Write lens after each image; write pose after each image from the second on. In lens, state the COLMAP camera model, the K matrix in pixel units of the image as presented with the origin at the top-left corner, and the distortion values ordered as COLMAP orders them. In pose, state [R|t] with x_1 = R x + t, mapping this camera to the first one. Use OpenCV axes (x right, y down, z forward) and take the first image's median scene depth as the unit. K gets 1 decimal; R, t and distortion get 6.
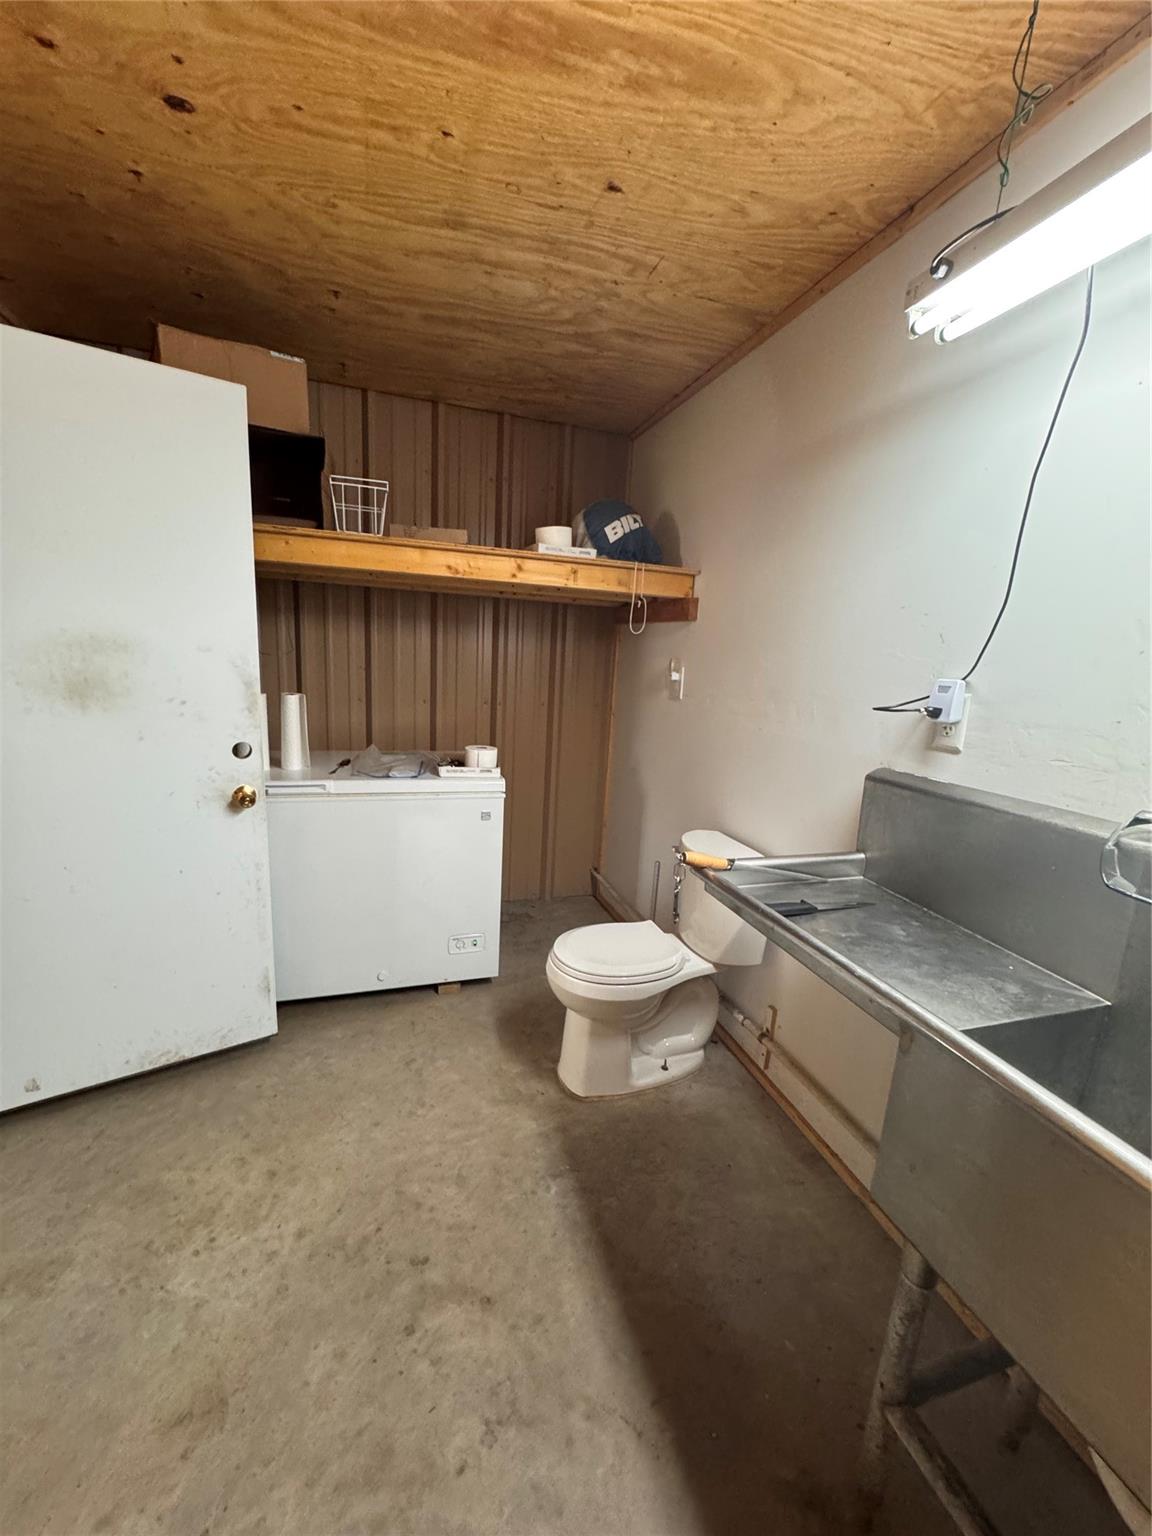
lens RADIAL K [[609.7, 0, 574.4], [0, 609.7, 771.4], [0, 0, 1]] dist [-0.001296, -0.000081]
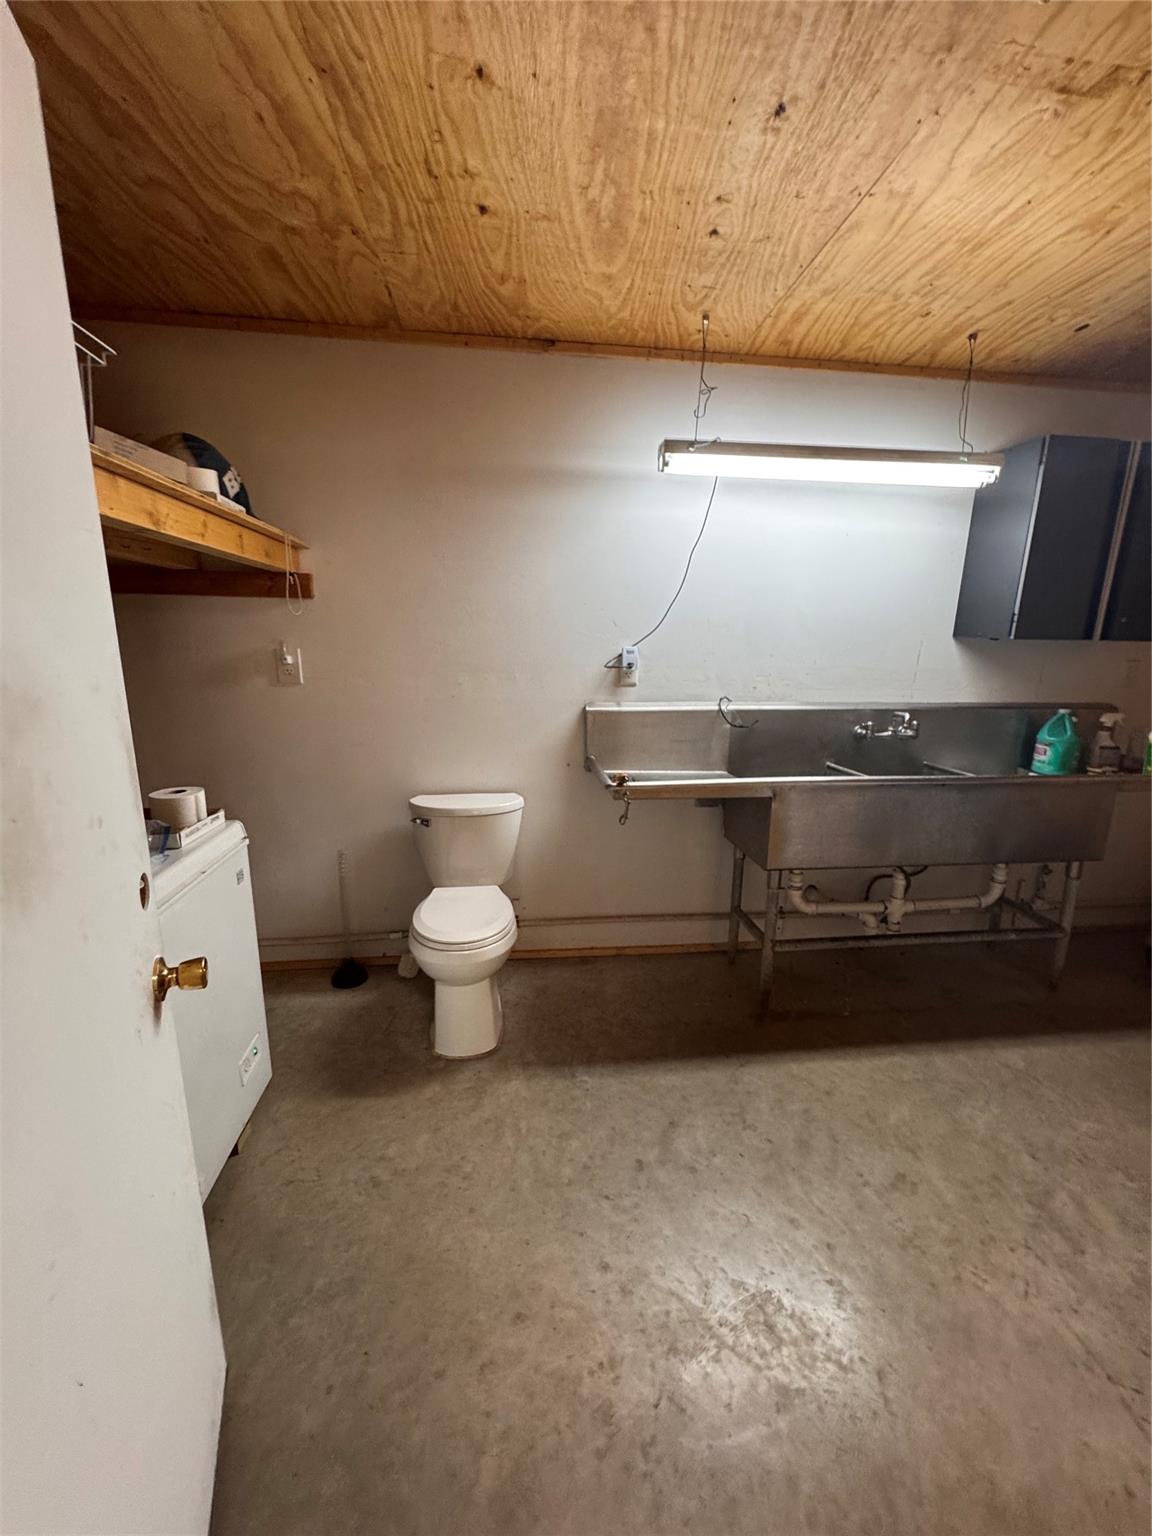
lens RADIAL K [[609.7, 0, 583.2], [0, 609.7, 771.6], [0, 0, 1]] dist [-0.001296, -0.000081]
pose [[0.196755, -0.259772, 0.945413, -0.983089], [0.185550, 0.956702, 0.224258, -0.180262], [-0.962735, 0.131297, 0.236437, 0.590223]]
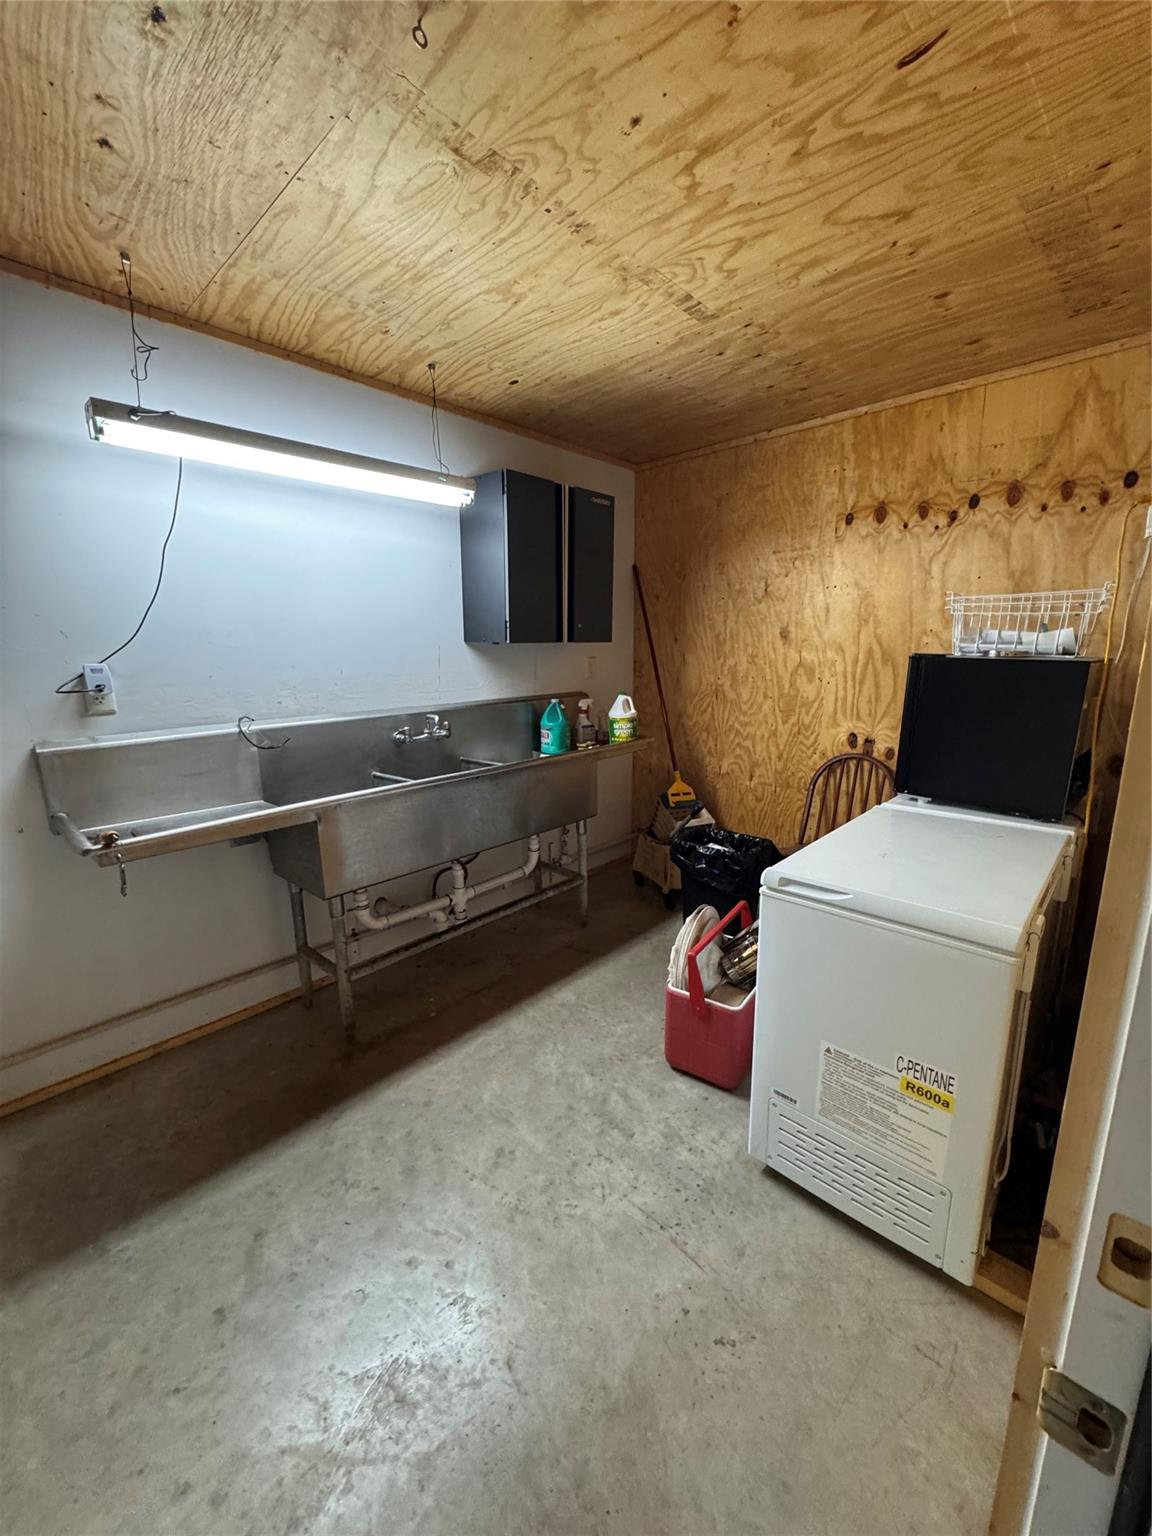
lens RADIAL K [[609.7, 0, 576.3], [0, 609.7, 772.2], [0, 0, 1]] dist [-0.001296, -0.000081]
pose [[-0.478600, -0.226750, 0.848249, -0.923101], [0.155548, 0.928902, 0.336073, -0.172222], [-0.864145, 0.292788, -0.409302, 0.539972]]
